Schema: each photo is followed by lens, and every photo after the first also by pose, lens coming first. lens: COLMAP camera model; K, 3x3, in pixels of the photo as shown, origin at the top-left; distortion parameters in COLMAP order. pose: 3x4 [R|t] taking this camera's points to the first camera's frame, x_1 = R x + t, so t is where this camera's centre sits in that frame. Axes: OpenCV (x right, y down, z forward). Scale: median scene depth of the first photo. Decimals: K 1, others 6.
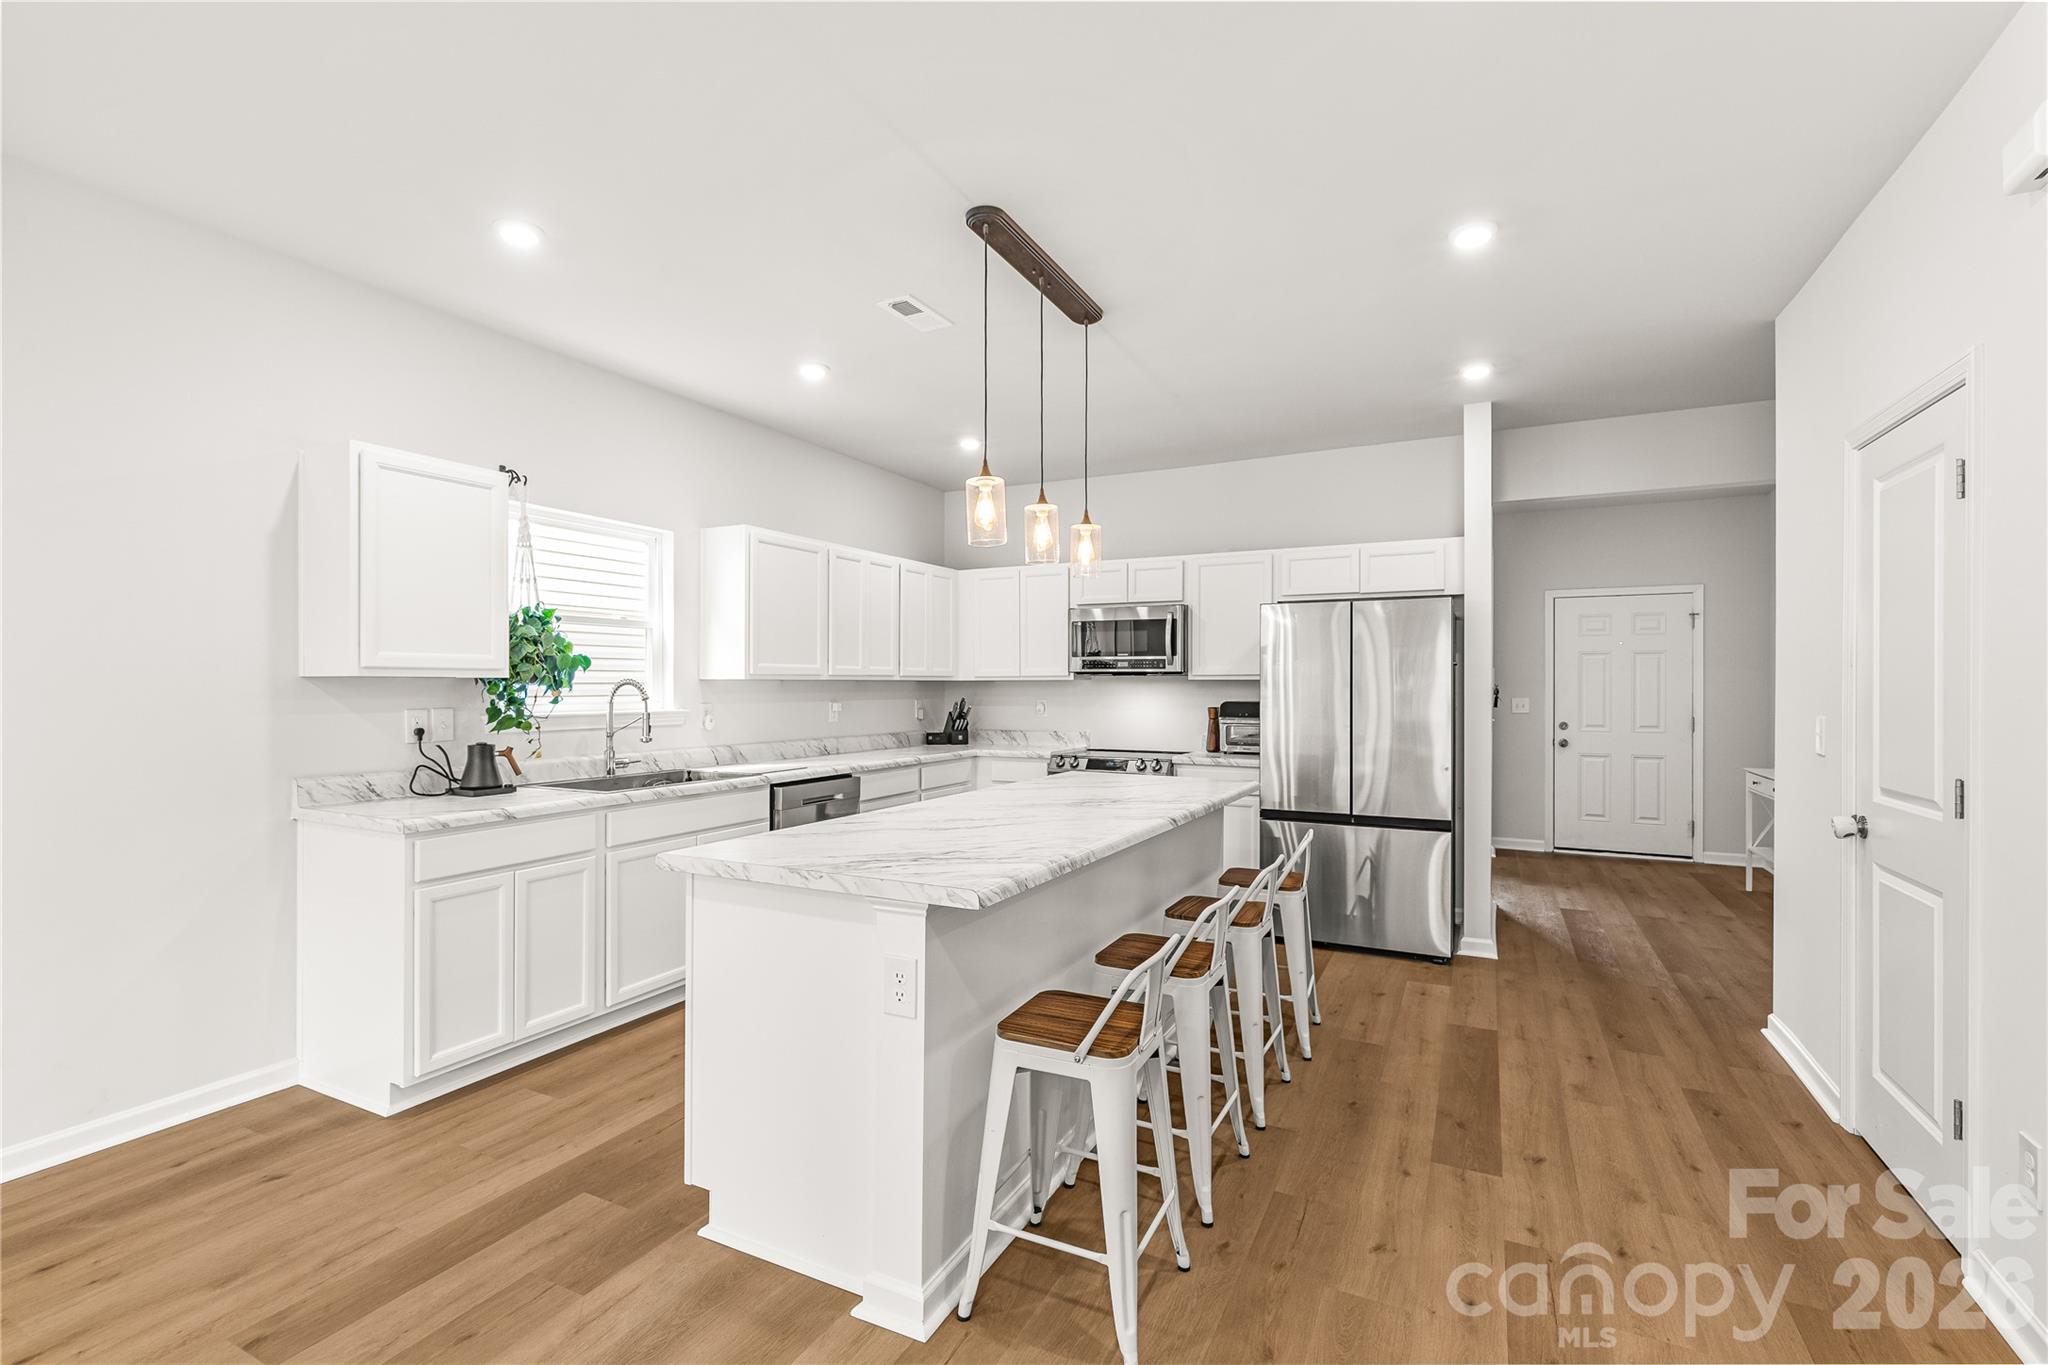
lens RADIAL K [[919.9, 0, 1019.8], [0, 919.9, 685.5], [0, 0, 1]] dist [0.006134, -0.001077]
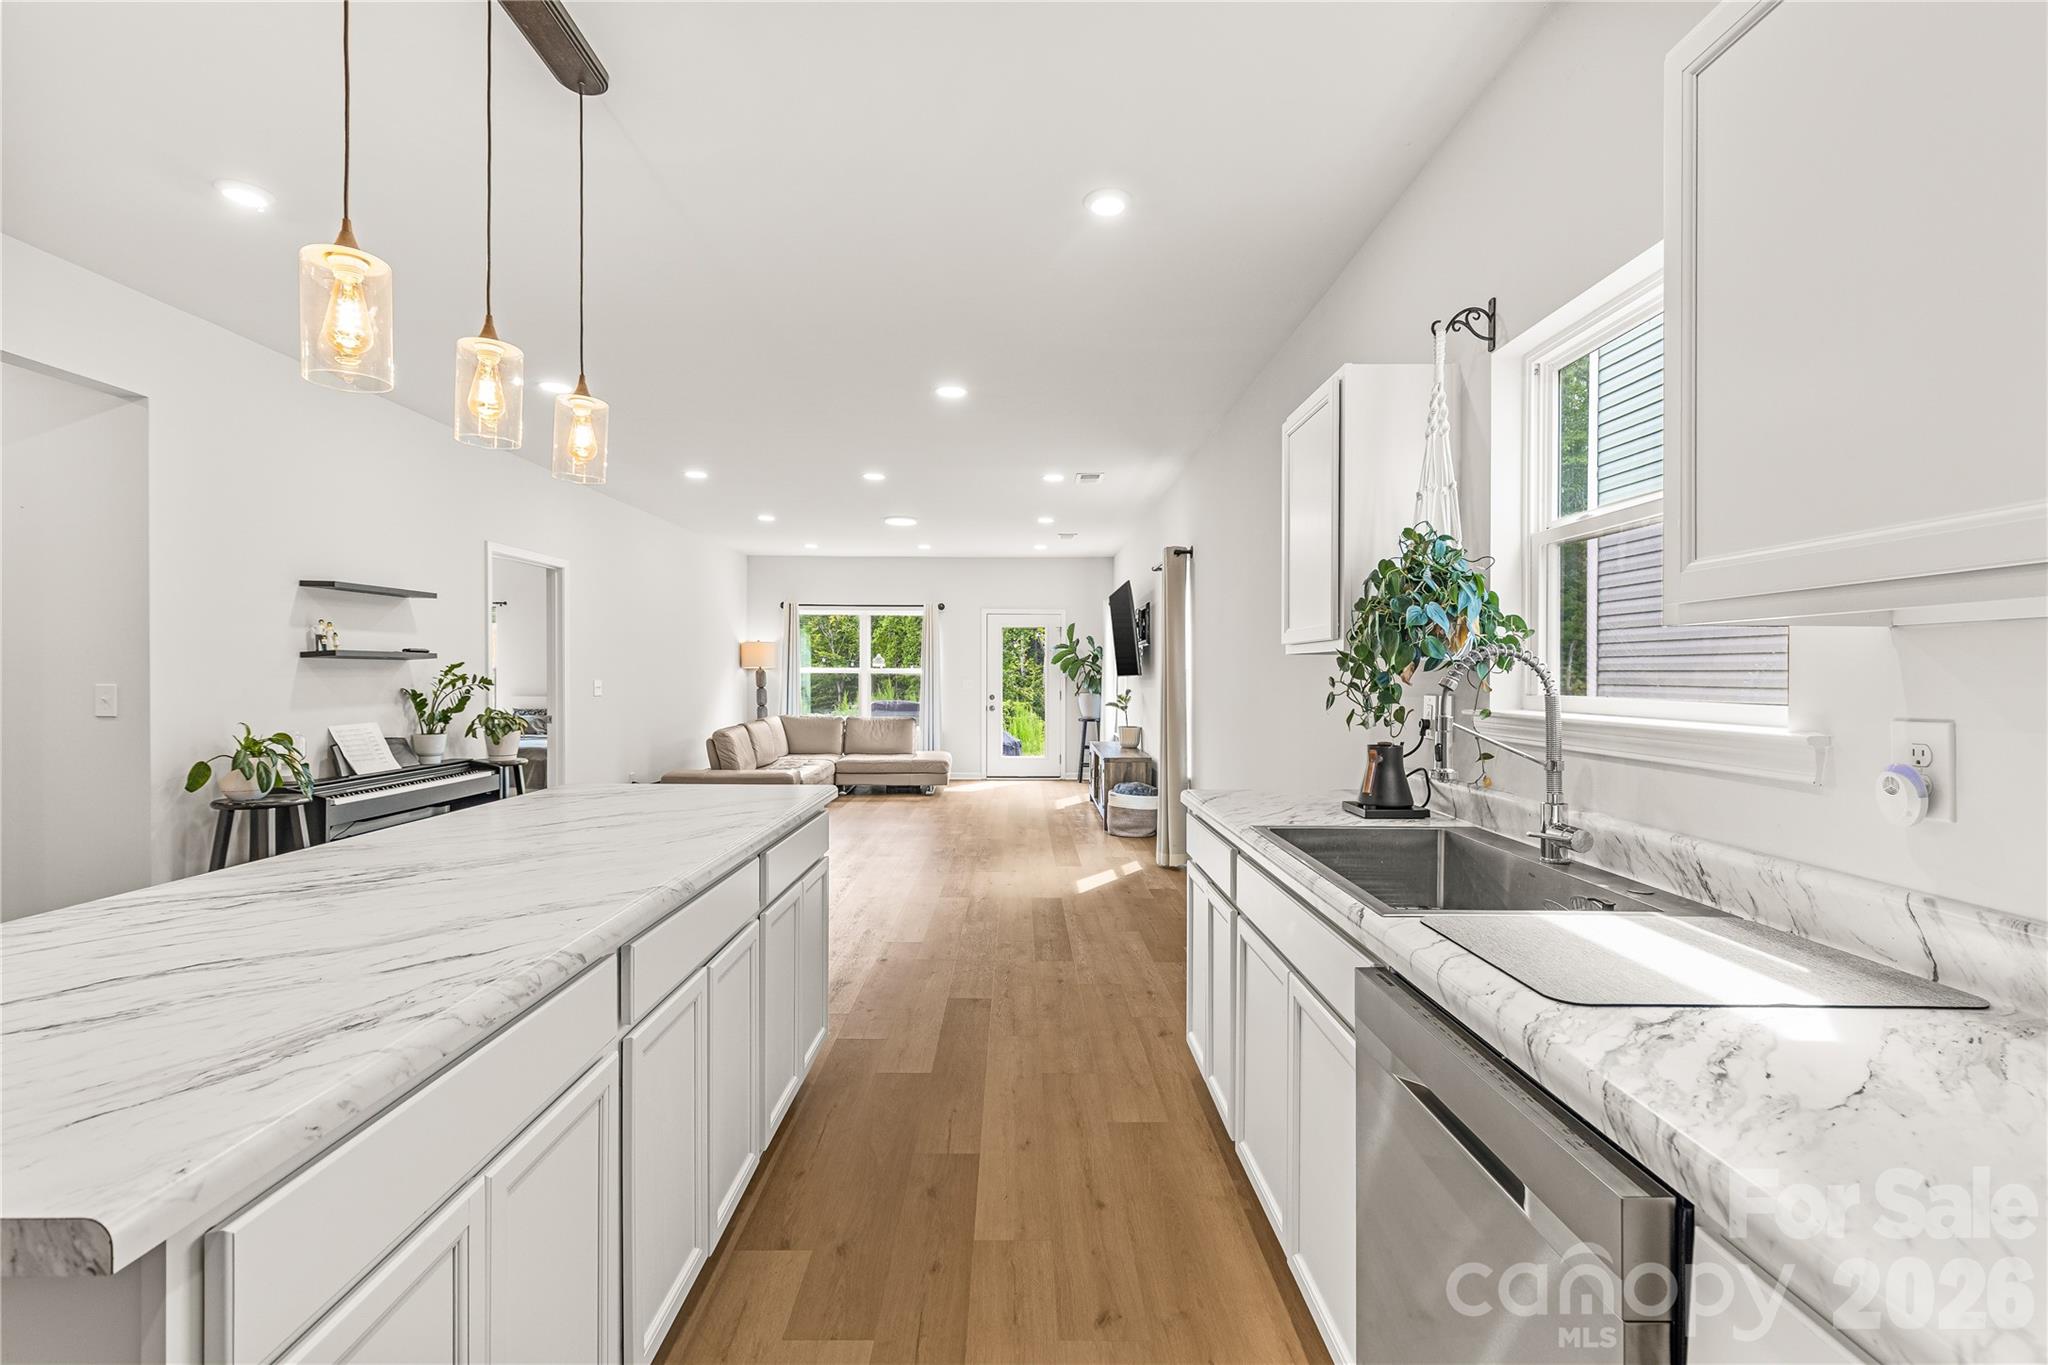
lens RADIAL K [[919.9, 0, 1019.8], [0, 919.9, 685.5], [0, 0, 1]] dist [0.006134, -0.001077]
pose [[-0.888347, 0.000404, -0.459173, -0.005805], [-0.006402, 0.999891, 0.013267, 0.007499], [0.459128, 0.014725, -0.888248, 1.200175]]
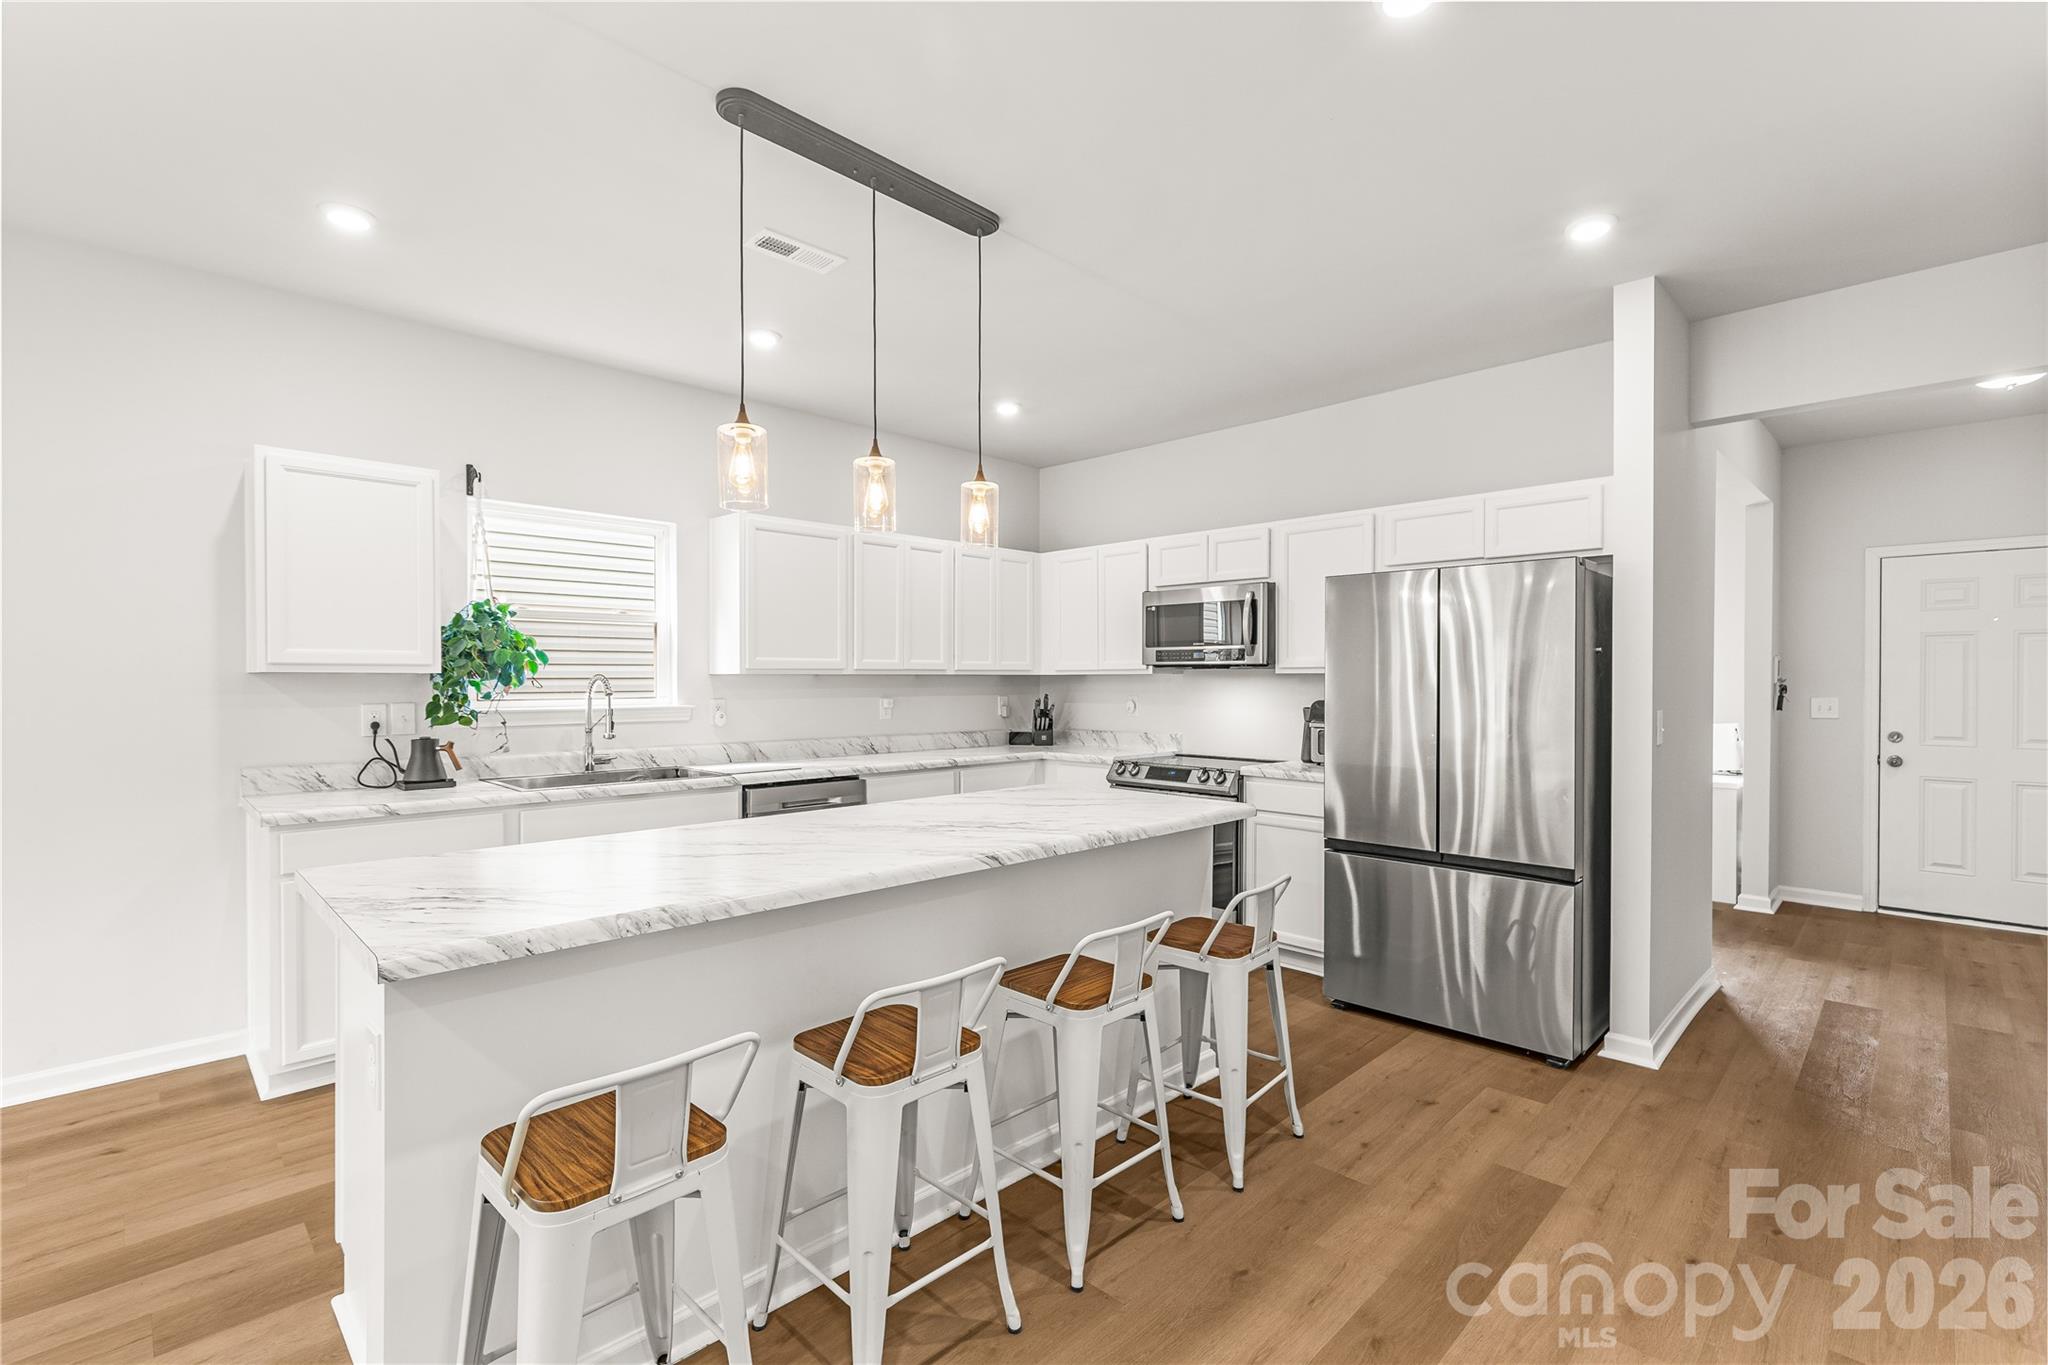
lens RADIAL K [[919.9, 0, 1019.8], [0, 919.9, 685.5], [0, 0, 1]] dist [0.006134, -0.001077]
pose [[0.950497, 0.001719, -0.310729, 0.285062], [0.000257, 0.999980, 0.006317, -0.000899], [0.310734, -0.006085, 0.950477, 0.188899]]
